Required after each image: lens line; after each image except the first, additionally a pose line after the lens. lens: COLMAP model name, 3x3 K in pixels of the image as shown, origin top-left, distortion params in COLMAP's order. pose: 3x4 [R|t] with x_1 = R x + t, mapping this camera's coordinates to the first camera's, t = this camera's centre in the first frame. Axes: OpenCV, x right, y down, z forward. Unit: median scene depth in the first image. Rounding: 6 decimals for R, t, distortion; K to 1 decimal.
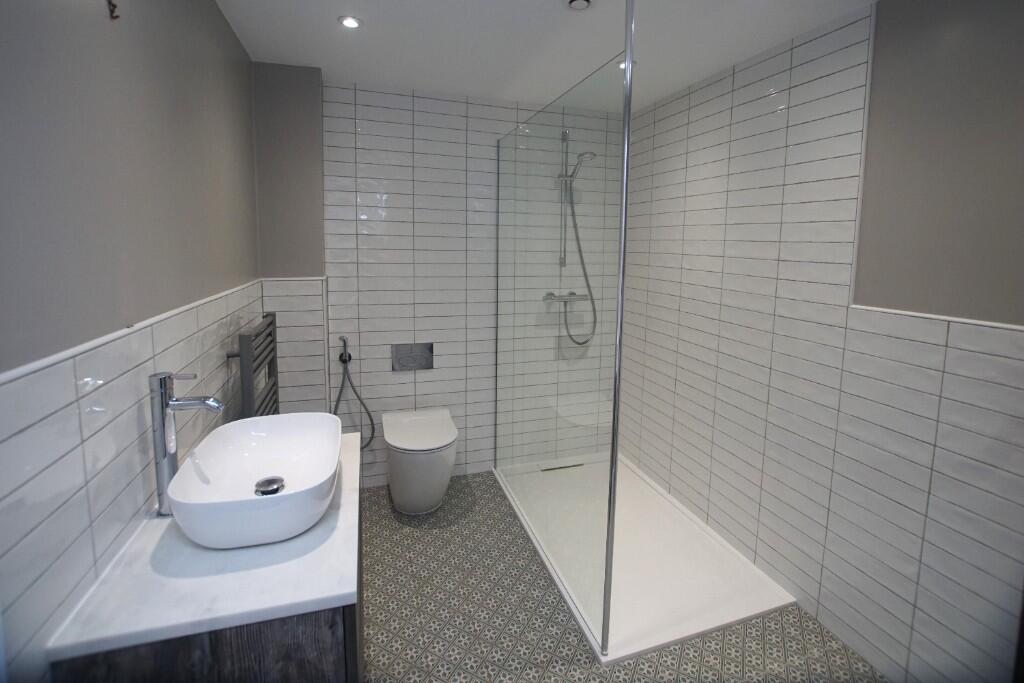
lens RADIAL K [[449.9, 0, 511.3], [0, 449.9, 288.3], [0, 0, 1]] dist [-0.035965, 0.005510]
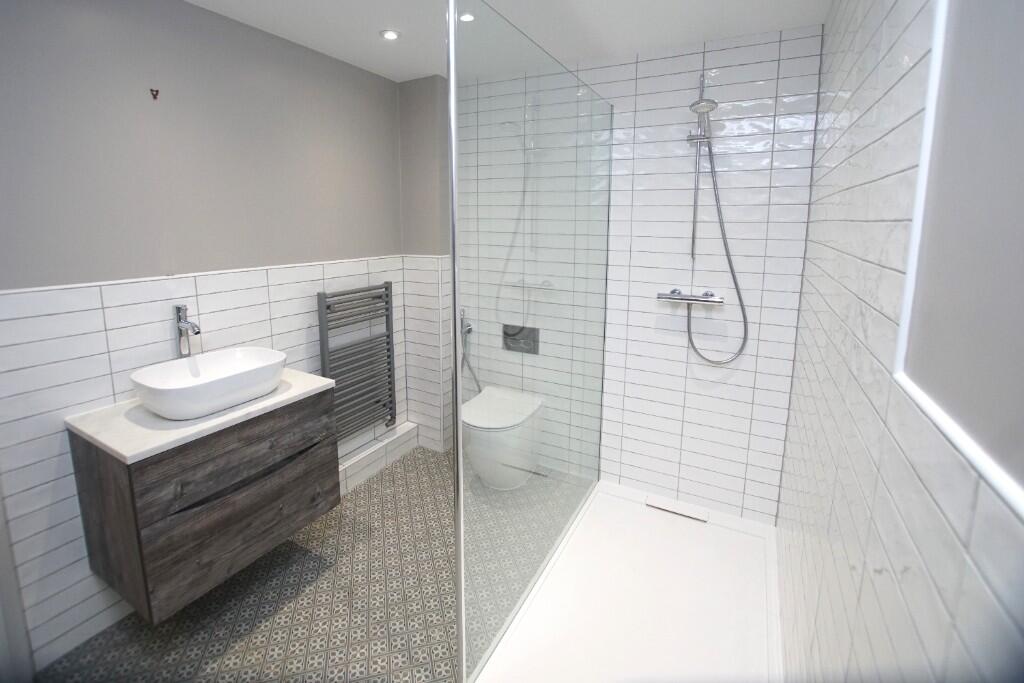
lens RADIAL K [[449.9, 0, 511.3], [0, 449.9, 288.3], [0, 0, 1]] dist [-0.035965, 0.005510]
pose [[0.693178, 0.095025, -0.714475, 0.476142], [-0.070584, 0.995456, 0.063916, -0.024981], [0.717302, 0.006125, 0.696735, 0.268842]]
